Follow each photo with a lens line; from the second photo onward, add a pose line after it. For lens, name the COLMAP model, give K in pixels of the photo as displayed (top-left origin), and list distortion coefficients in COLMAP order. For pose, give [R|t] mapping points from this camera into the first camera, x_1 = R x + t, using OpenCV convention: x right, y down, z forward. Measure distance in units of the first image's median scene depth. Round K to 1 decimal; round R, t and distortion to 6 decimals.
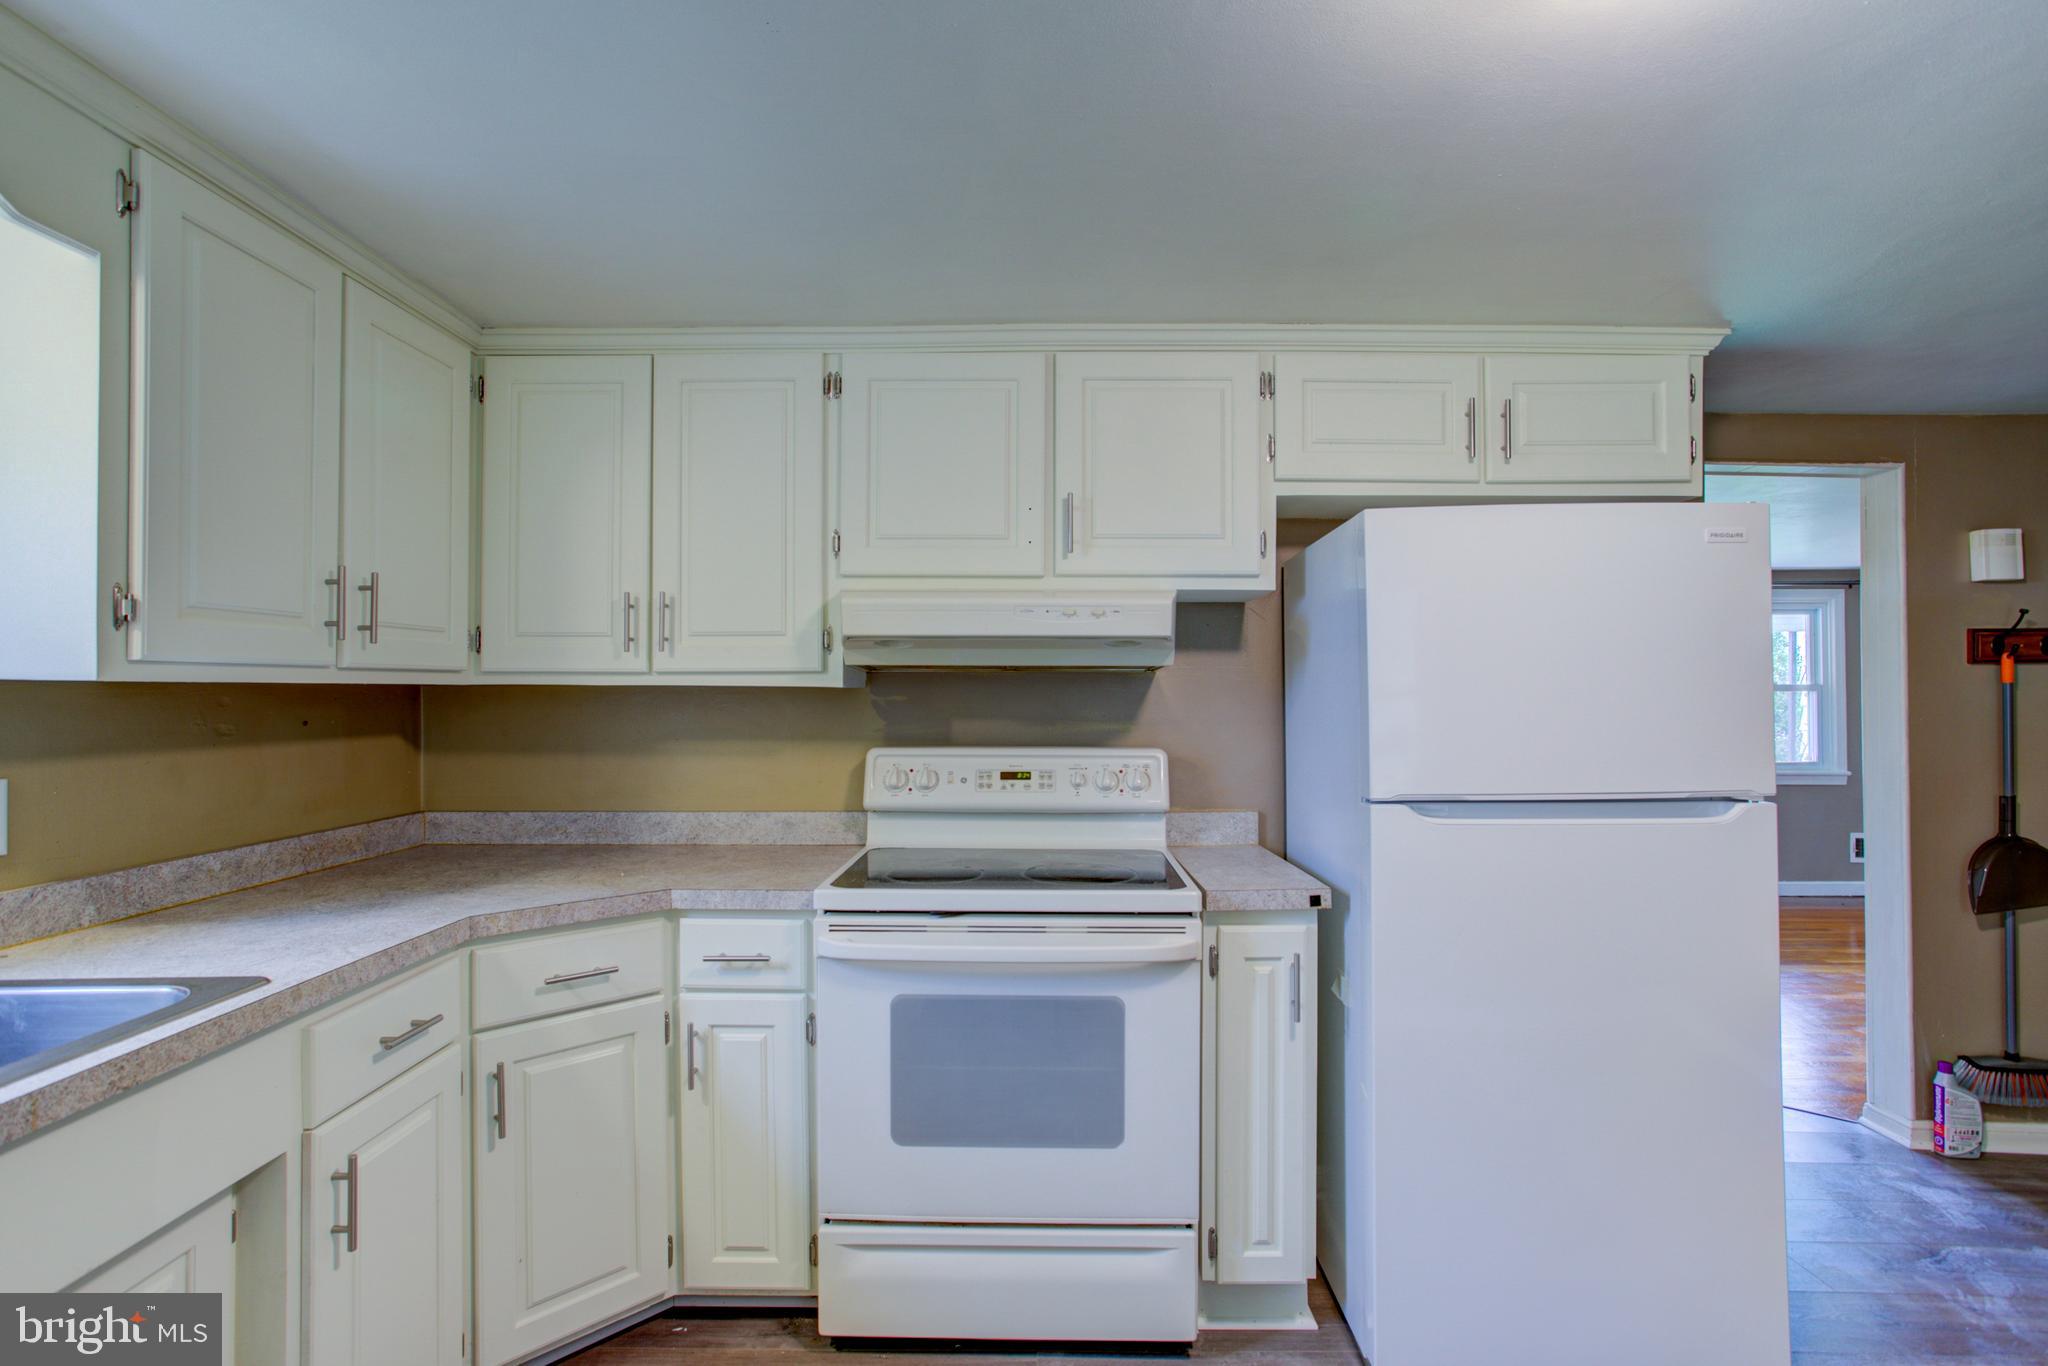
lens RADIAL K [[995.8, 0, 1024.0], [0, 995.8, 683.0], [0, 0, 1]] dist [-0.057401, 0.039624]
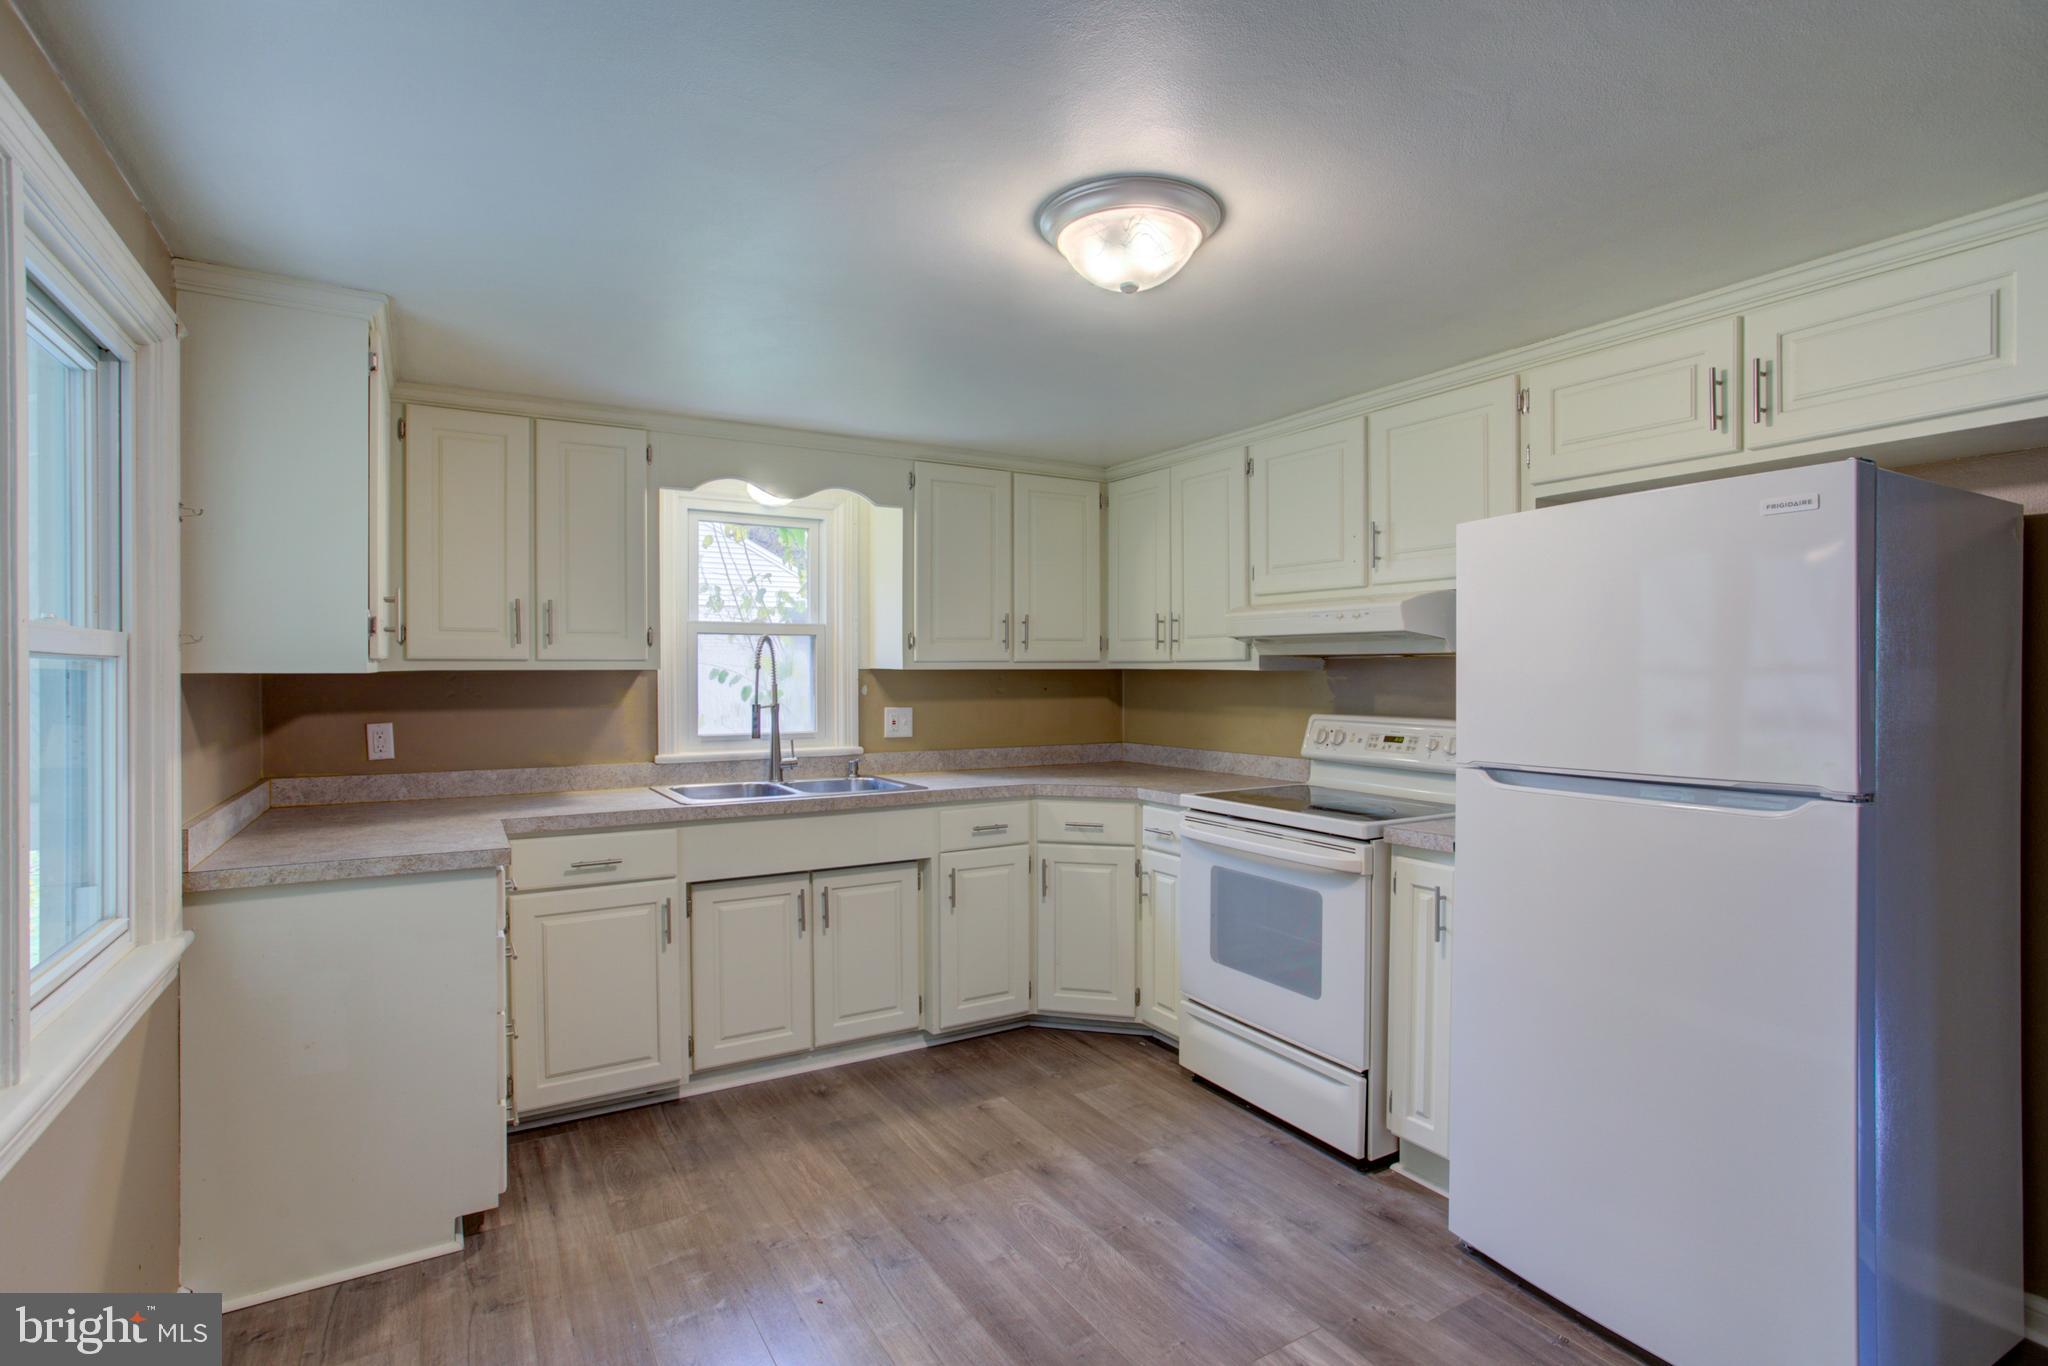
lens RADIAL K [[995.8, 0, 1024.0], [0, 995.8, 683.0], [0, 0, 1]] dist [-0.057401, 0.039624]
pose [[0.520220, 0.010393, -0.853969, 0.944174], [0.008757, 0.999808, 0.017503, -0.006118], [0.853988, -0.016584, 0.520029, -0.070410]]
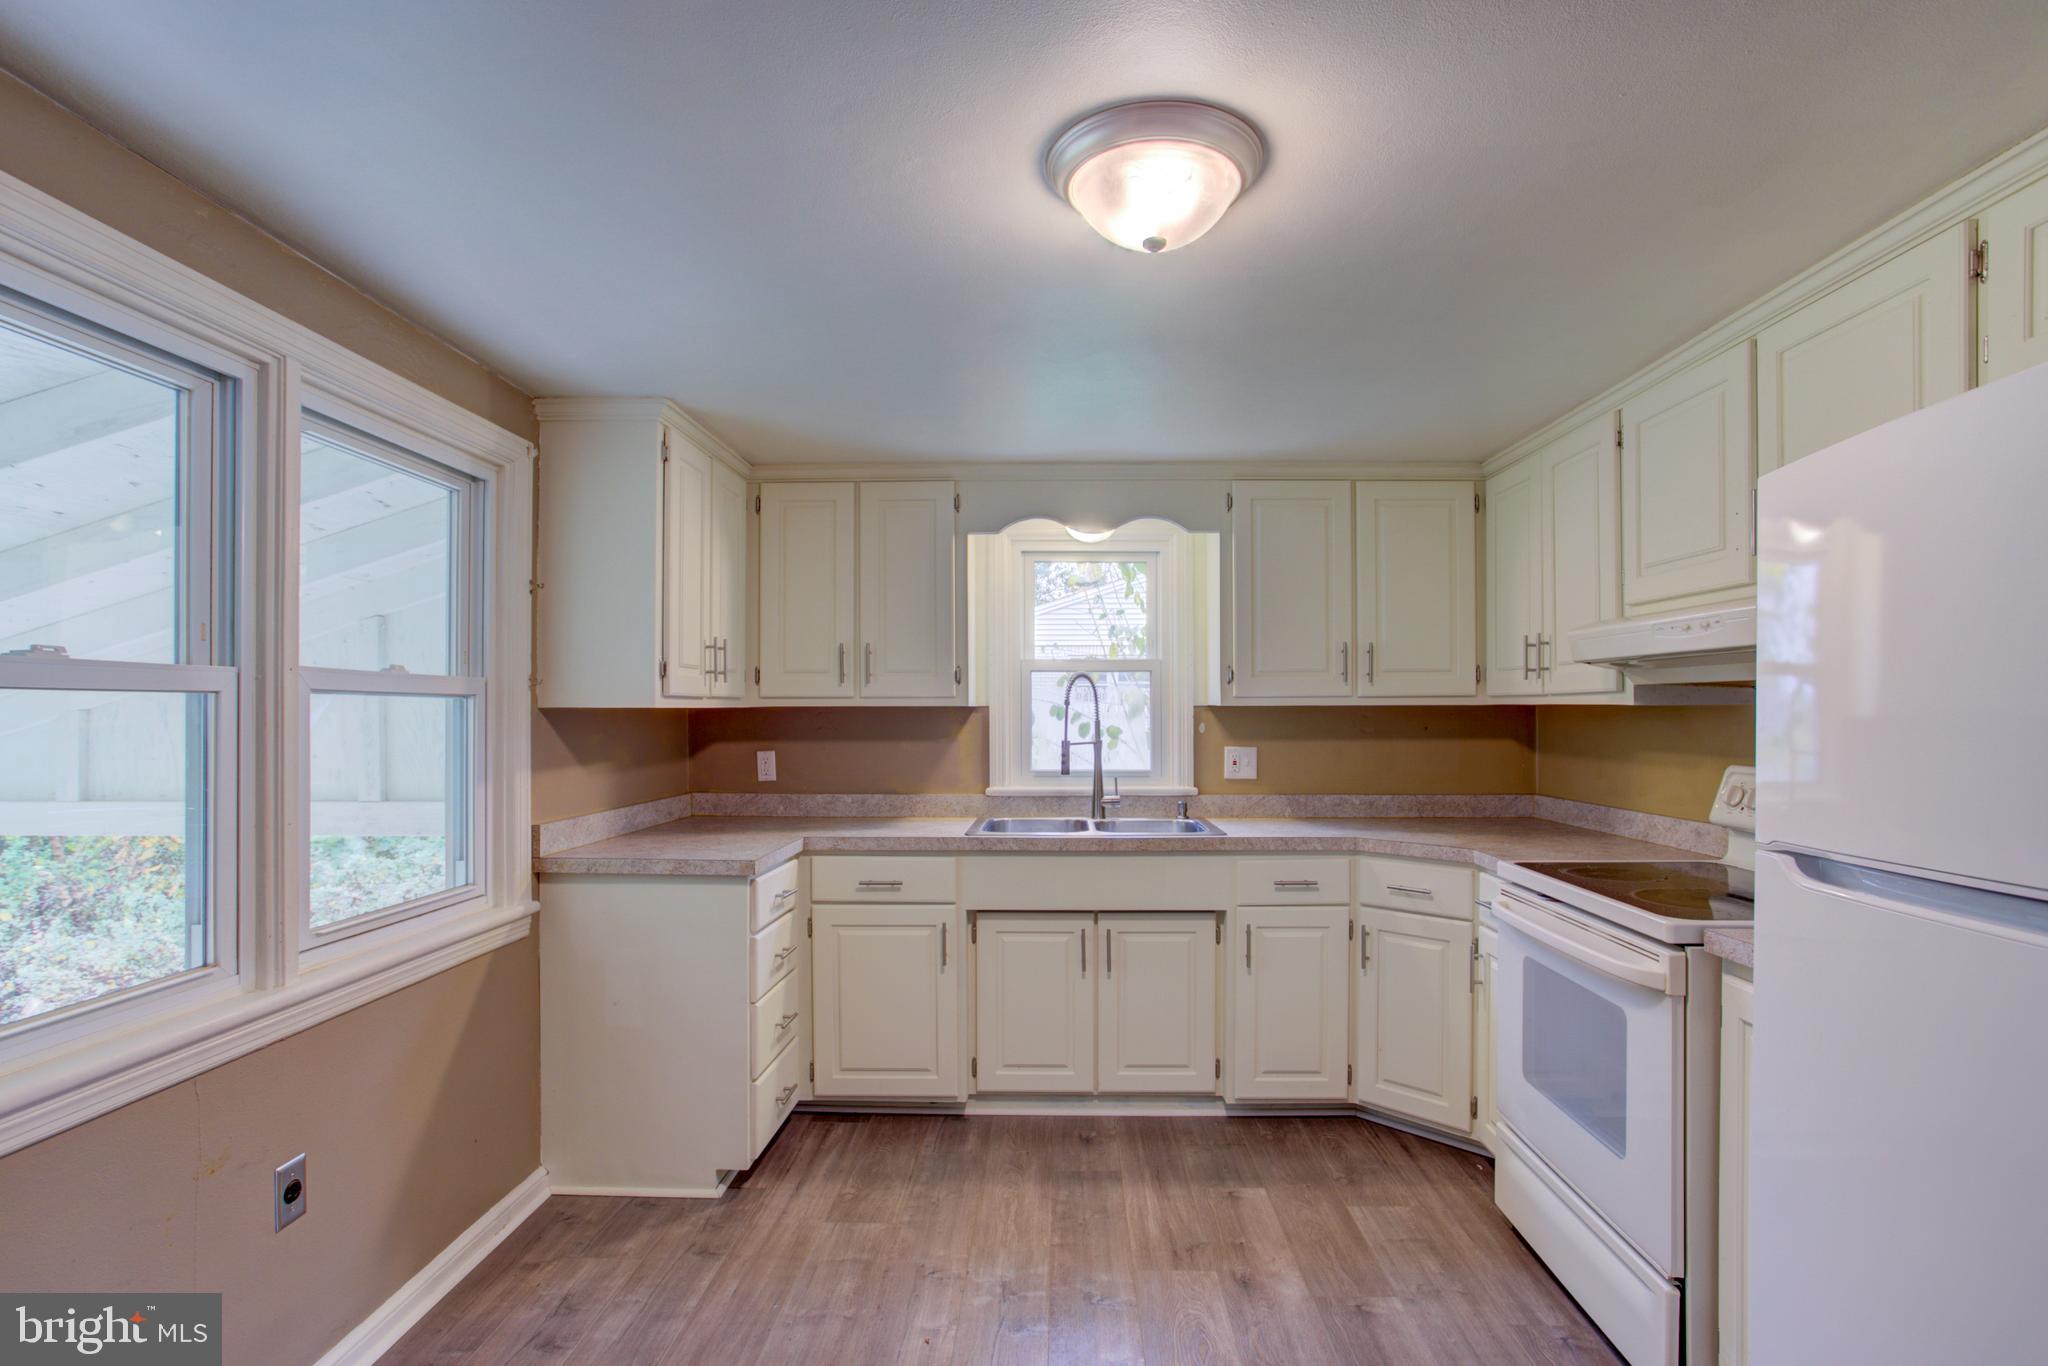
lens RADIAL K [[1002.3, 0, 1045.6], [0, 1002.3, 714.2], [0, 0, 1]] dist [-0.061825, 0.041896]
pose [[-0.012833, 0.003203, -0.999913, 0.978404], [0.010340, 0.999942, 0.003070, 0.004556], [0.999864, -0.010300, -0.012865, 0.373623]]
